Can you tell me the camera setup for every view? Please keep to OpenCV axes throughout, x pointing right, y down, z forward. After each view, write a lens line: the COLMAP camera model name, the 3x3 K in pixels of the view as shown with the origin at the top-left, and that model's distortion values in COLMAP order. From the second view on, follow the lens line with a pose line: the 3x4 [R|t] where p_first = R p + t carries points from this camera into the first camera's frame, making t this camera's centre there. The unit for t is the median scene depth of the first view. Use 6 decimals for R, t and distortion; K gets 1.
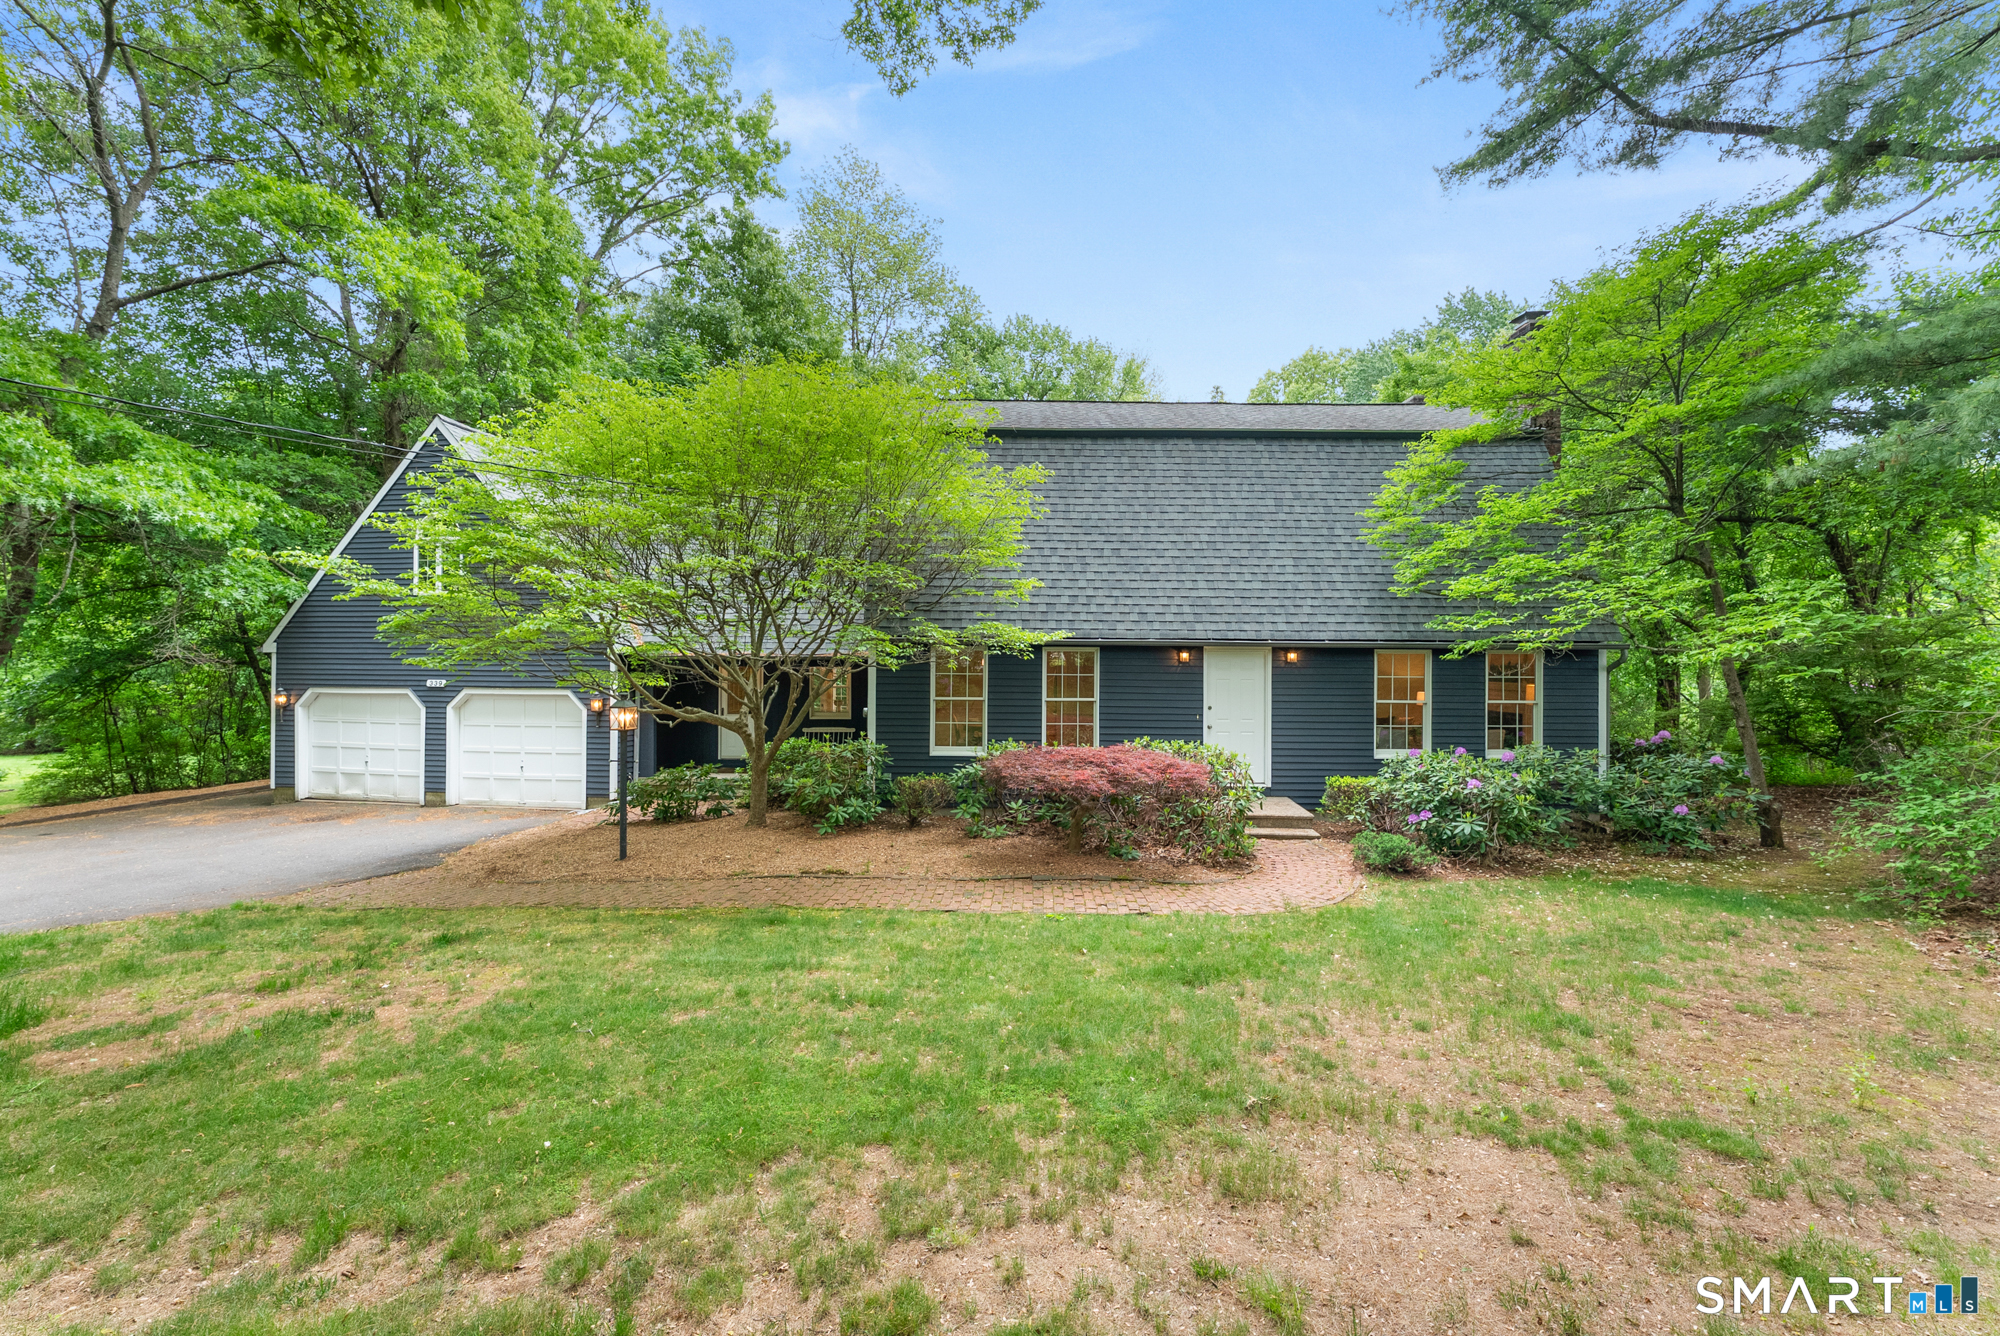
lens RADIAL K [[820.1, 0, 987.6], [0, 820.1, 653.7], [0, 0, 1]] dist [-0.000018, 0.000180]
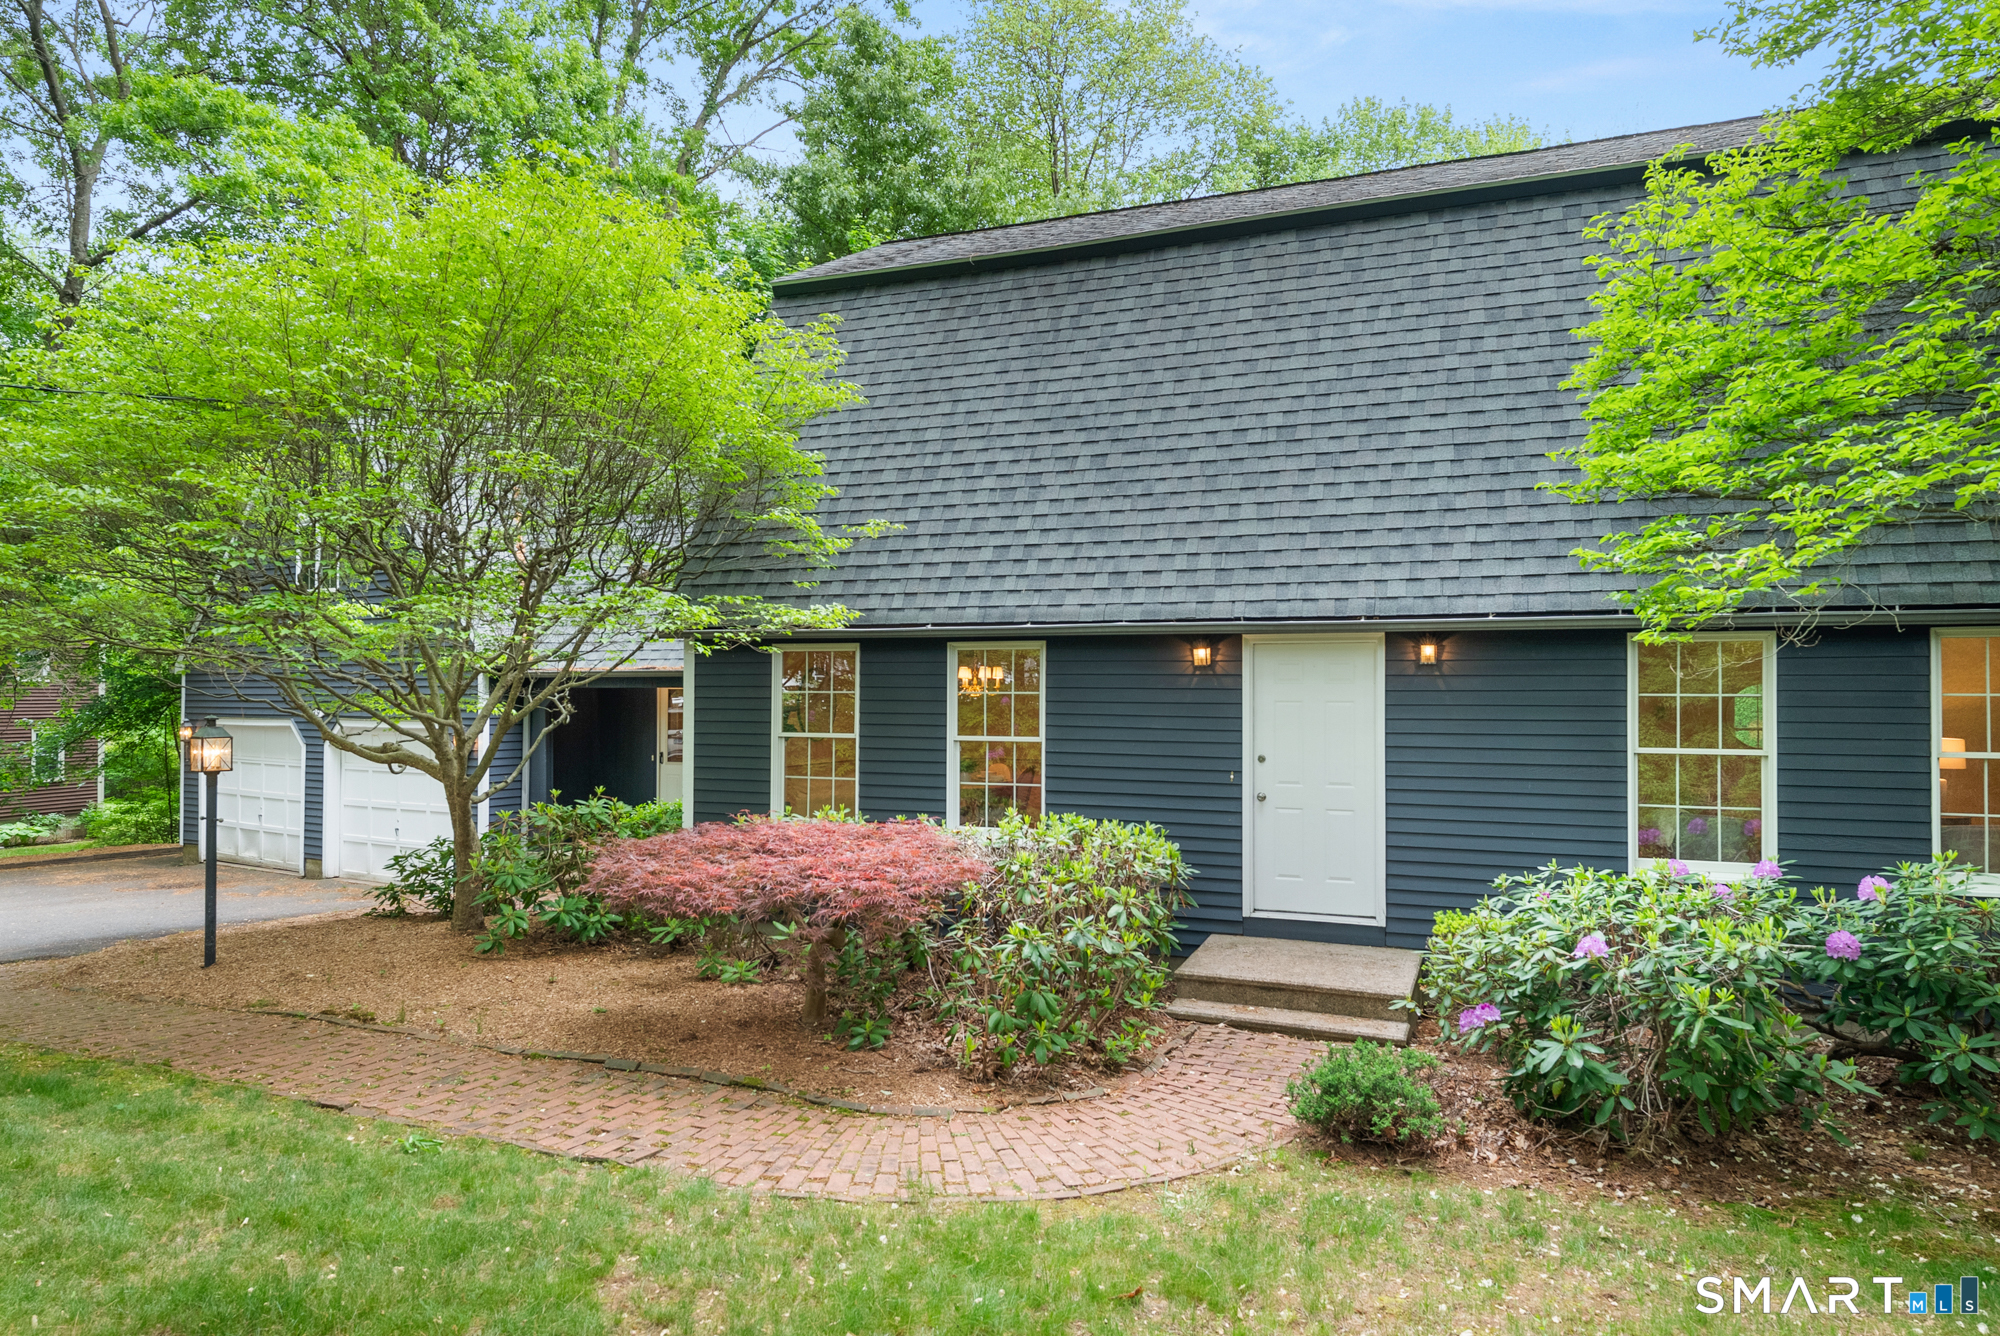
lens RADIAL K [[1235.8, 0, 996.4], [0, 1235.8, 685.7], [0, 0, 1]] dist [0.005008, 0.002506]
pose [[0.925449, -0.006232, -0.378821, 0.404506], [0.004830, 0.999978, -0.004649, 0.024619], [0.378842, 0.002473, 0.925458, 0.244689]]
